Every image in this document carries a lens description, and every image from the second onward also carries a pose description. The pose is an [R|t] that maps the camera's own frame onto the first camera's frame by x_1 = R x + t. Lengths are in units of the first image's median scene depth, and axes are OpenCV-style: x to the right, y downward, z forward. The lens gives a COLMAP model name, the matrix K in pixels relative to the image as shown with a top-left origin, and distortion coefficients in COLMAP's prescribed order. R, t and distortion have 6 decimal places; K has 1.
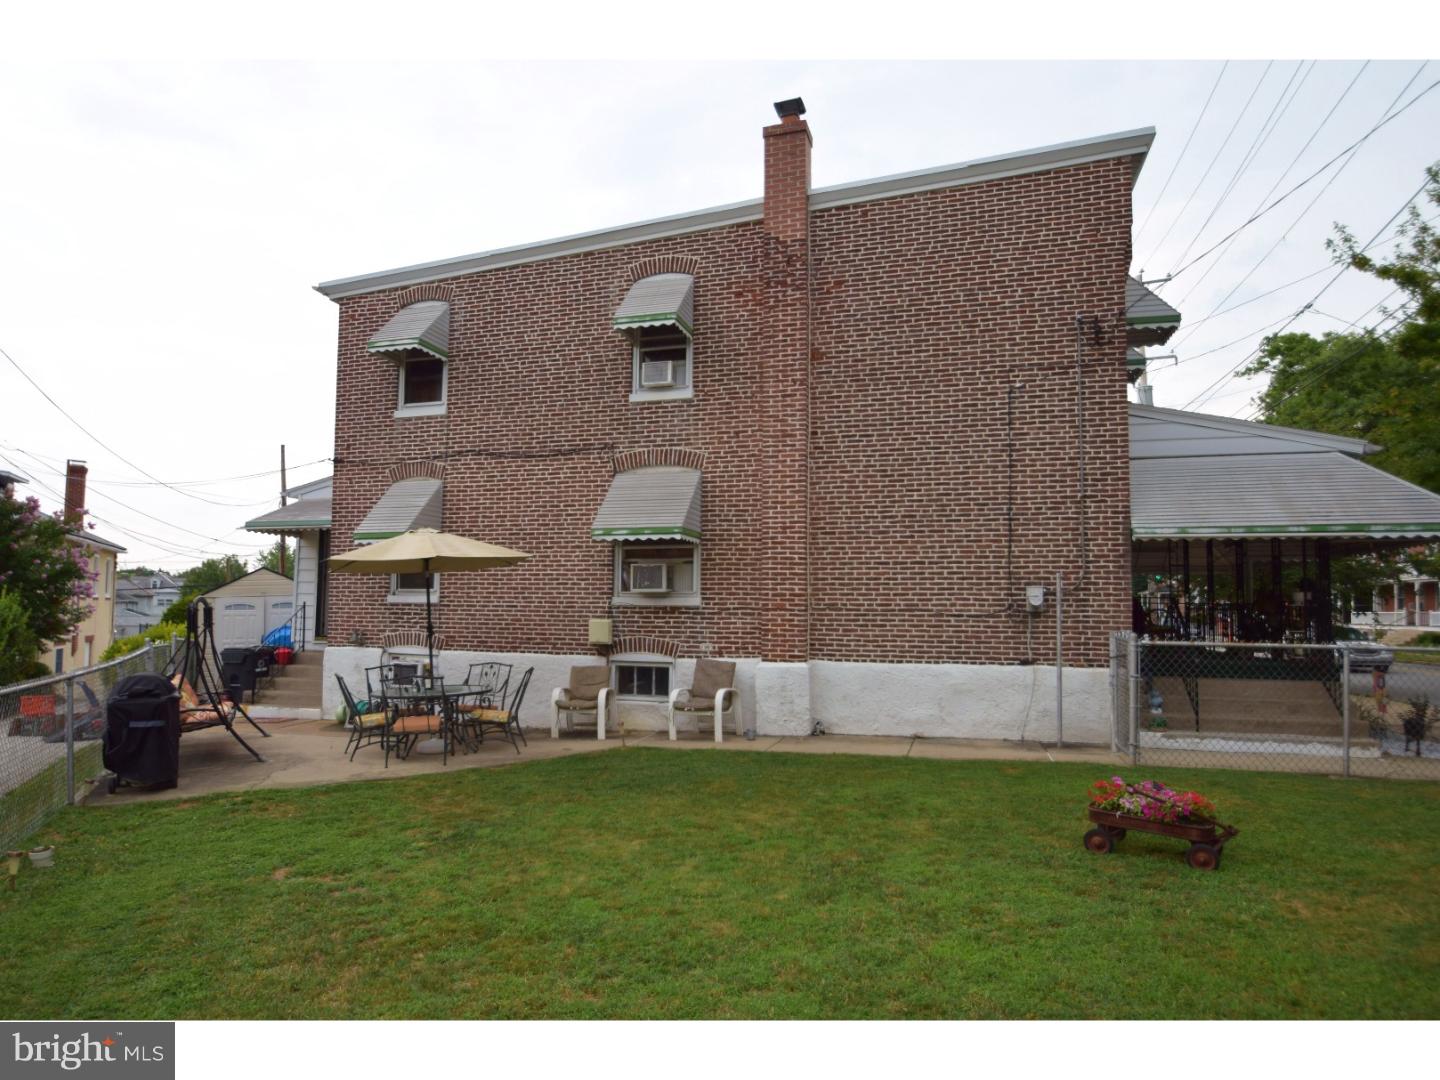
lens RADIAL K [[903.7, 0, 715.0], [0, 903.7, 556.0], [0, 0, 1]] dist [-0.028829, 0.000592]
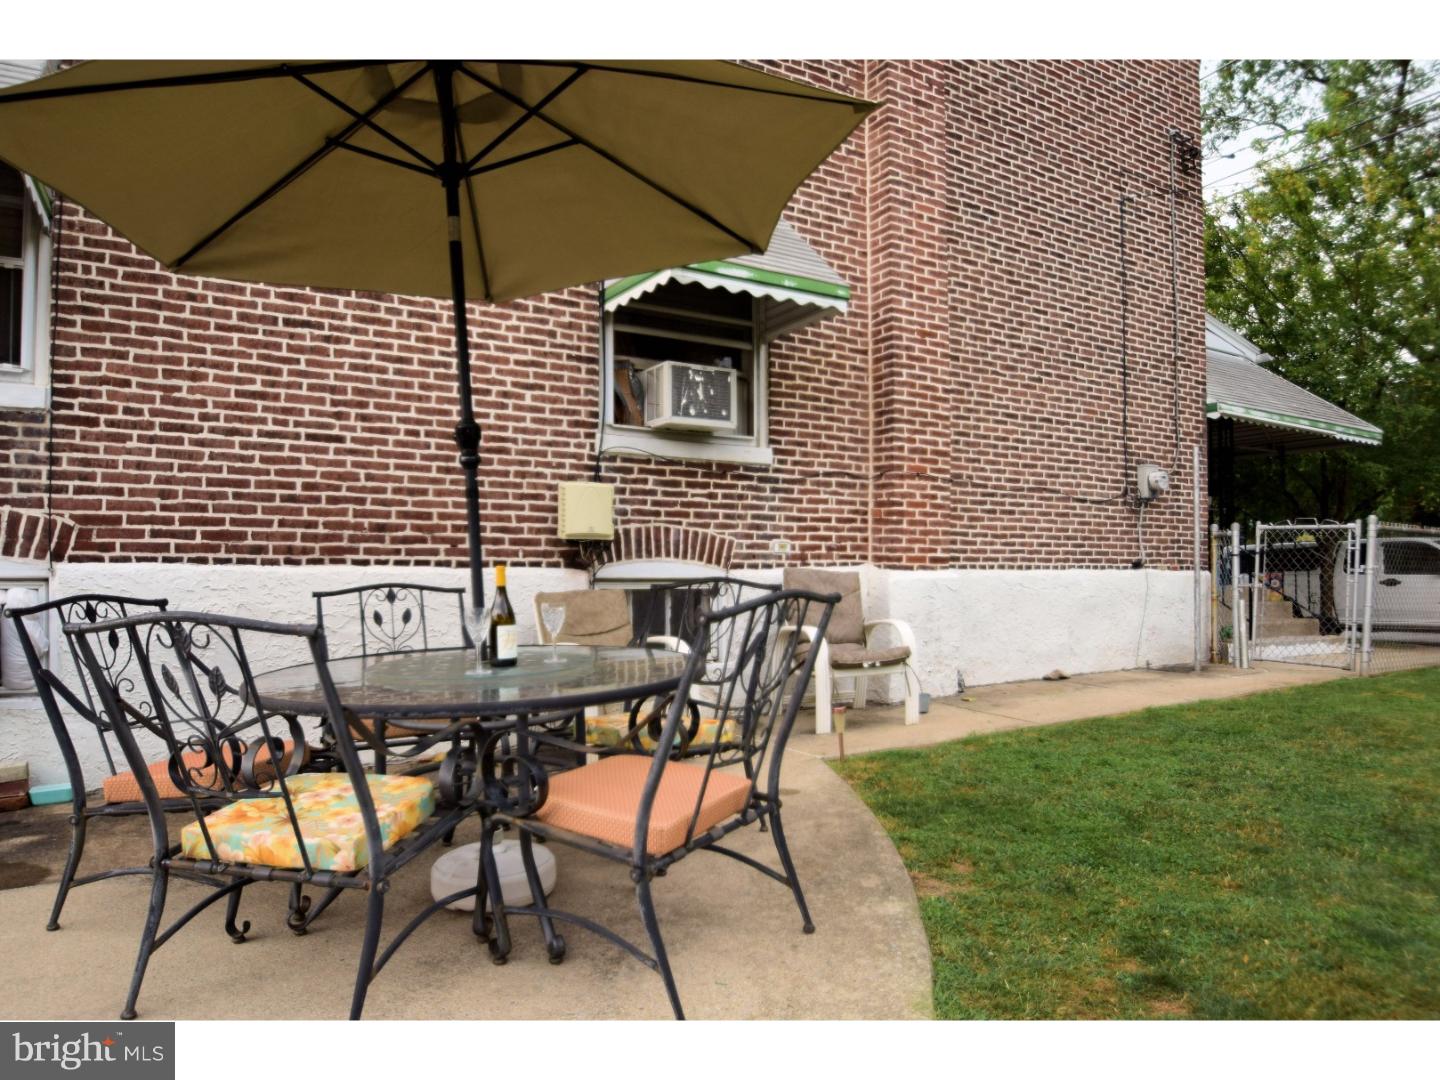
lens RADIAL K [[903.7, 0, 715.0], [0, 903.7, 556.0], [0, 0, 1]] dist [-0.028829, 0.000592]
pose [[0.683021, 0.004654, 0.730384, -0.409058], [-0.036545, 0.998945, 0.027810, 0.093686], [-0.729484, -0.045687, 0.682470, 0.680731]]
